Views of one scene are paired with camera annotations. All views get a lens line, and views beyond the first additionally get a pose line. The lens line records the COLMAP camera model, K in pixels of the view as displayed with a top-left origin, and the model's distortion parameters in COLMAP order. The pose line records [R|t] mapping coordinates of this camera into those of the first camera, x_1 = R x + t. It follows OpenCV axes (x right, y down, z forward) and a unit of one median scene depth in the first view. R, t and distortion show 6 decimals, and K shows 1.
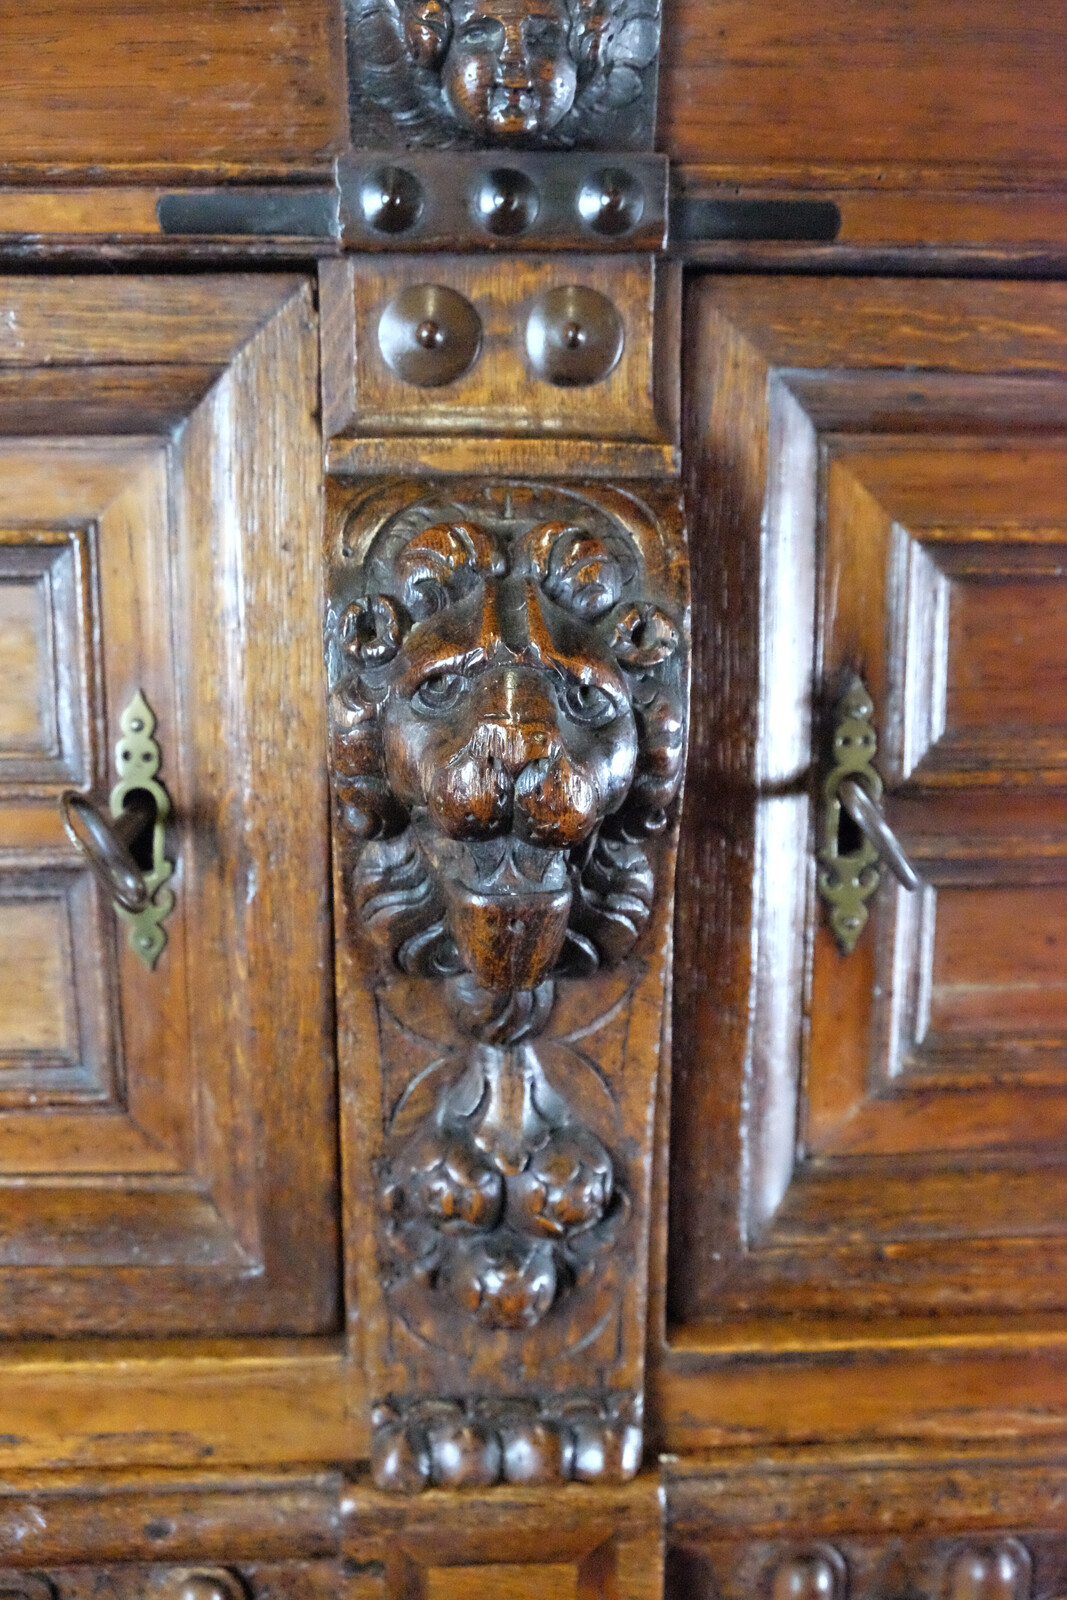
lens RADIAL K [[1610.0, 0, 533.5], [0, 1610.0, 800.0], [0, 0, 1]] dist [-0.066339, 0.019471]
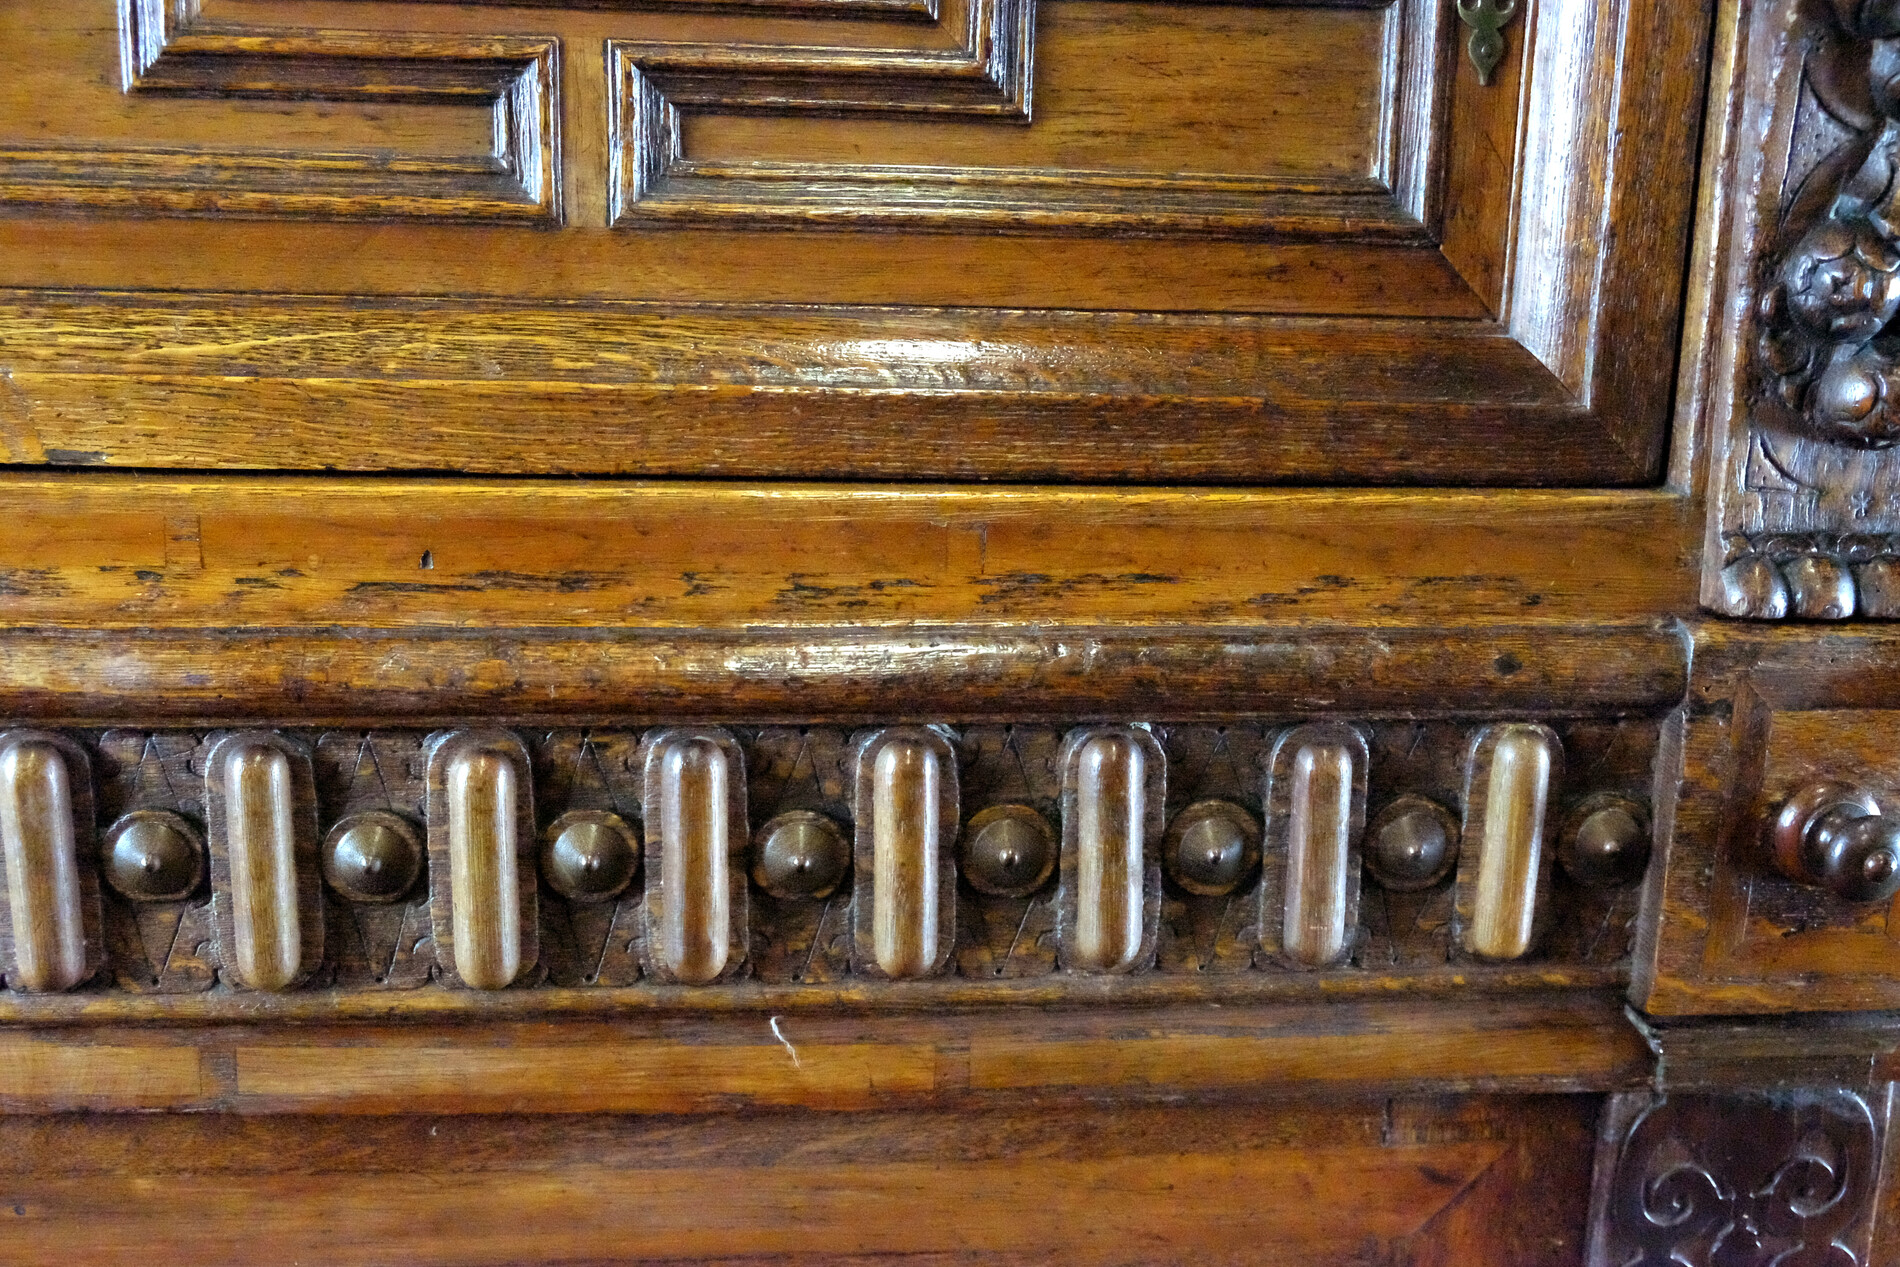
lens RADIAL K [[2119.0, 0, 948.1], [0, 2119.0, 681.0], [0, 0, 1]] dist [-0.074581, 0.177769]
pose [[0.998408, 0.004157, 0.056250, -0.645827], [-0.007912, 0.997743, 0.066686, 0.391184], [-0.055846, -0.067025, 0.996187, -0.239382]]
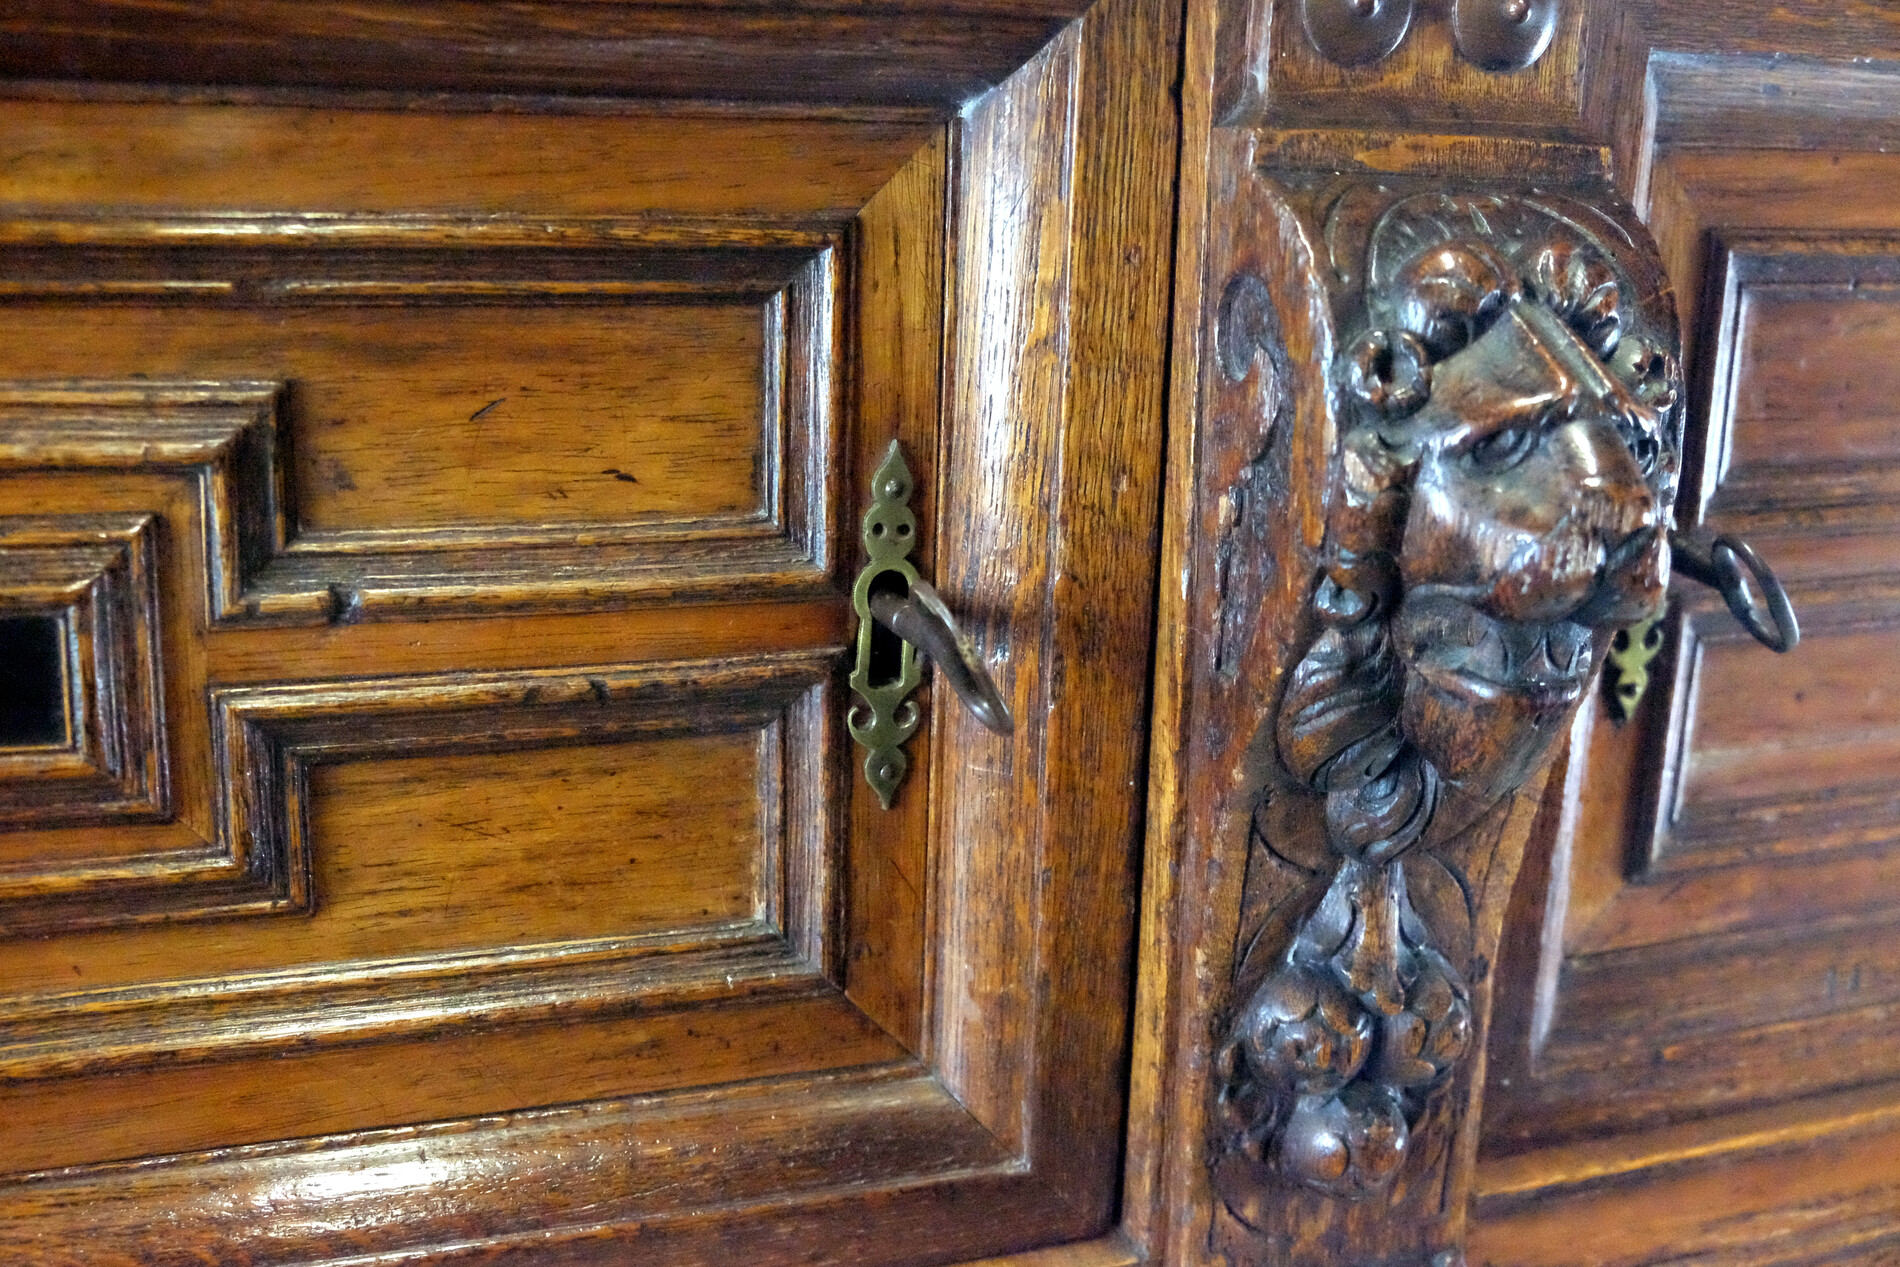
lens RADIAL K [[2036.6, 0, 950.0], [0, 2036.6, 633.5], [0, 0, 1]] dist [-0.083414, -0.018273]
pose [[0.950864, -0.049923, 0.305559, -0.525112], [0.032659, 0.997582, 0.061354, -0.036482], [-0.307883, -0.048360, 0.950194, 0.072257]]
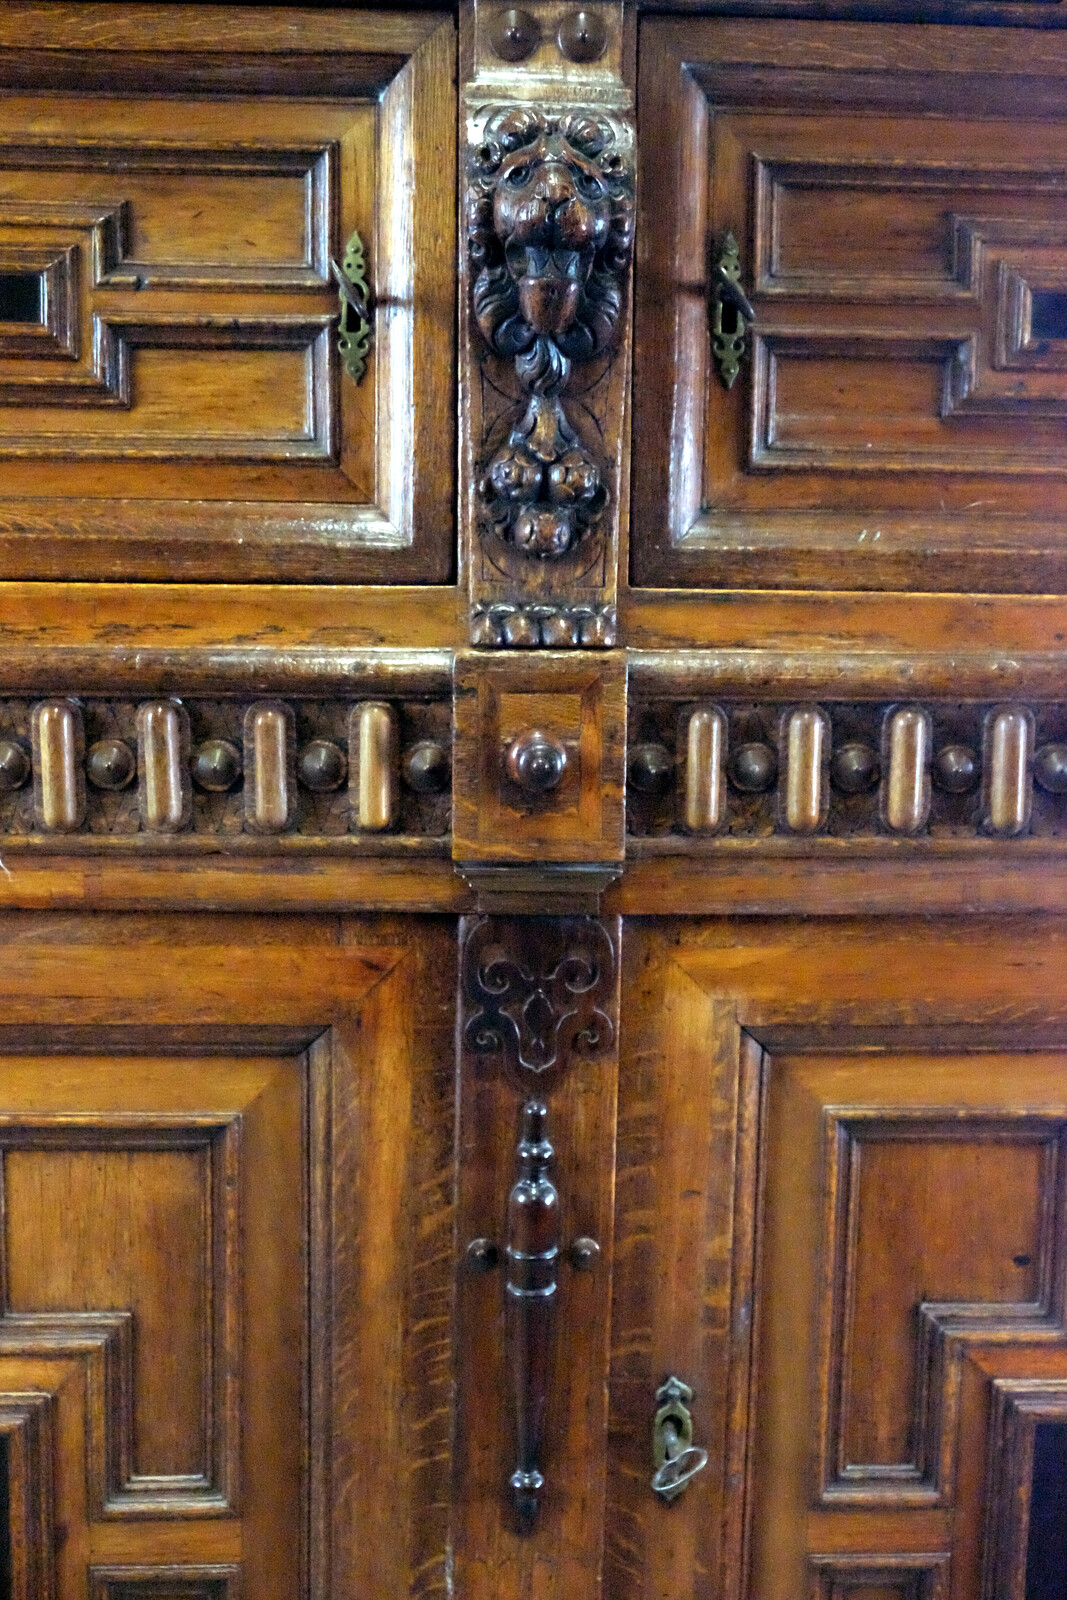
lens RADIAL K [[1784.4, 0, 533.5], [0, 1784.4, 800.0], [0, 0, 1]] dist [-0.074581, 0.177769]
pose [[0.999951, 0.009262, -0.003565, -0.019522], [-0.009432, 0.998642, -0.051239, 0.726858], [0.003086, 0.051270, 0.998680, -1.101725]]
